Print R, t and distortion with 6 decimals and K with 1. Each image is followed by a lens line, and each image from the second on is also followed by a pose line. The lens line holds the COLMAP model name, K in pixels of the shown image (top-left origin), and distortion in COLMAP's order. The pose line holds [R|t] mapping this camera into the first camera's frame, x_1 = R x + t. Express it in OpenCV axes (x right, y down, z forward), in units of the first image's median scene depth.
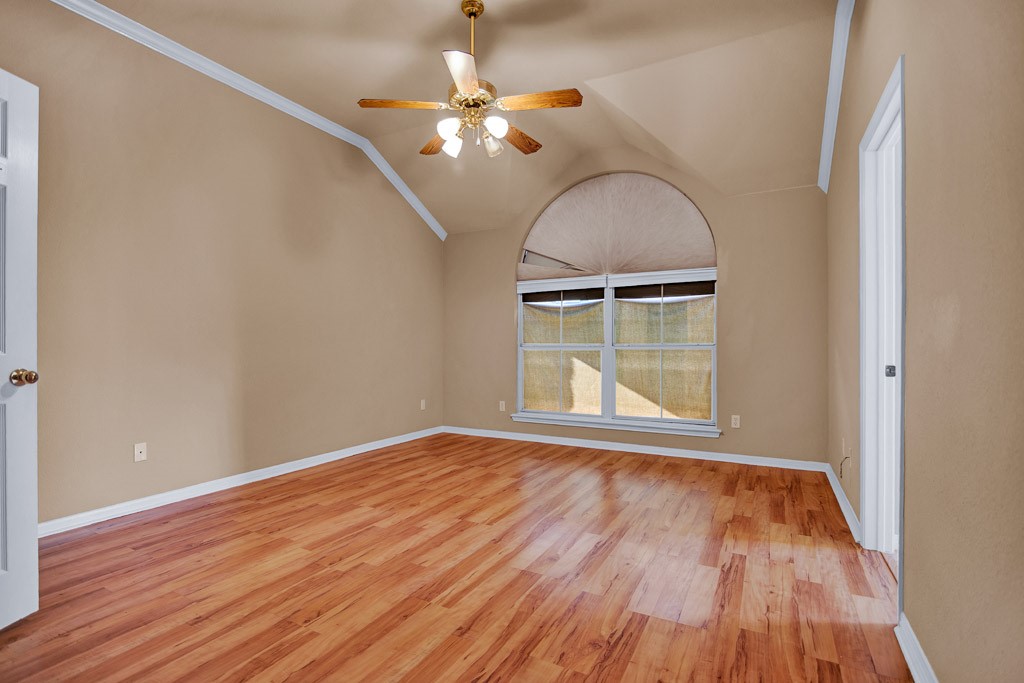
lens RADIAL K [[484.0, 0, 506.0], [0, 484.0, 346.7], [0, 0, 1]] dist [-0.012573, 0.000364]
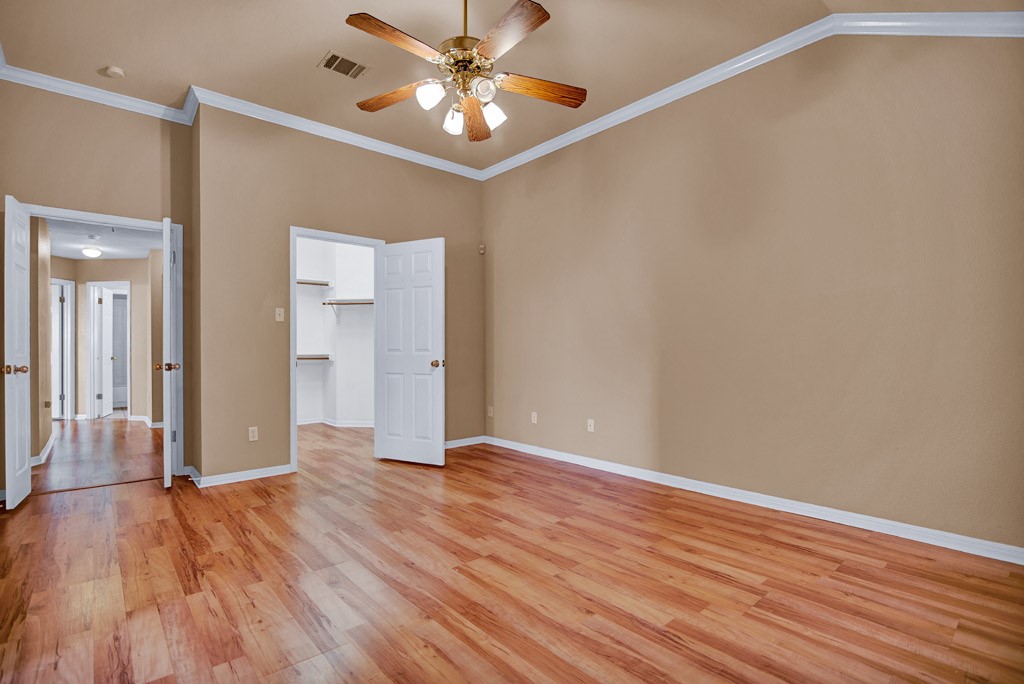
lens RADIAL K [[484.0, 0, 506.0], [0, 484.0, 347.2], [0, 0, 1]] dist [-0.012573, 0.000364]
pose [[-0.349128, -0.003802, -0.937067, 0.724254], [0.003525, 0.999979, -0.005371, -0.003667], [0.937068, -0.005179, -0.349108, 1.396478]]
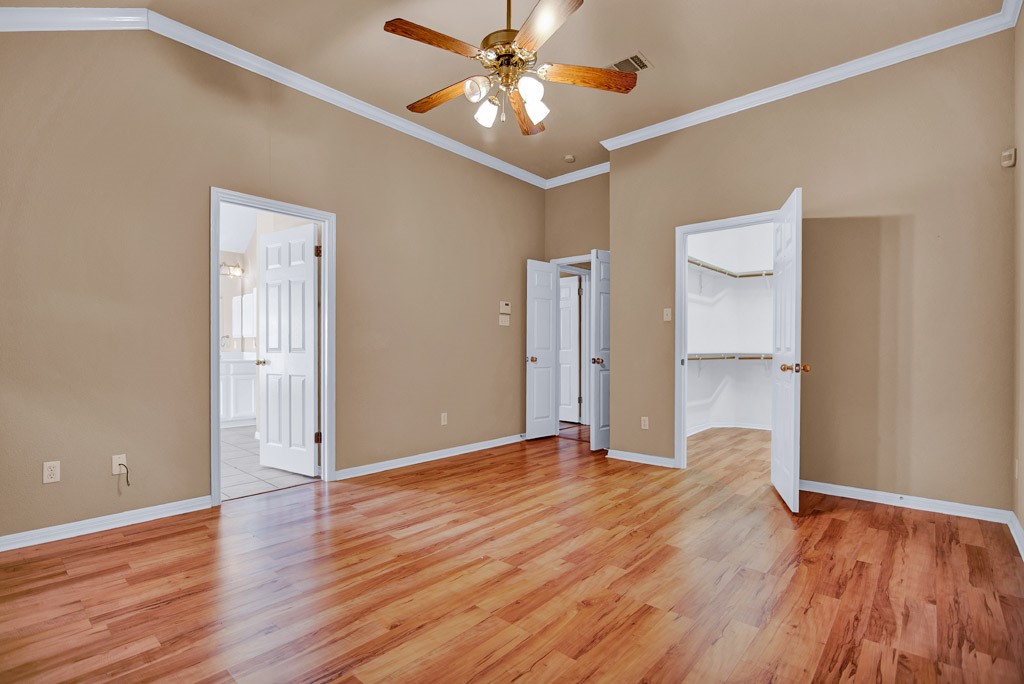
lens RADIAL K [[484.0, 0, 506.0], [0, 484.0, 347.2], [0, 0, 1]] dist [-0.012573, 0.000364]
pose [[-0.975169, -0.000863, 0.221458, -0.261028], [-0.001905, 0.999988, -0.004492, -0.001200], [-0.221452, -0.004802, -0.975160, 1.868457]]
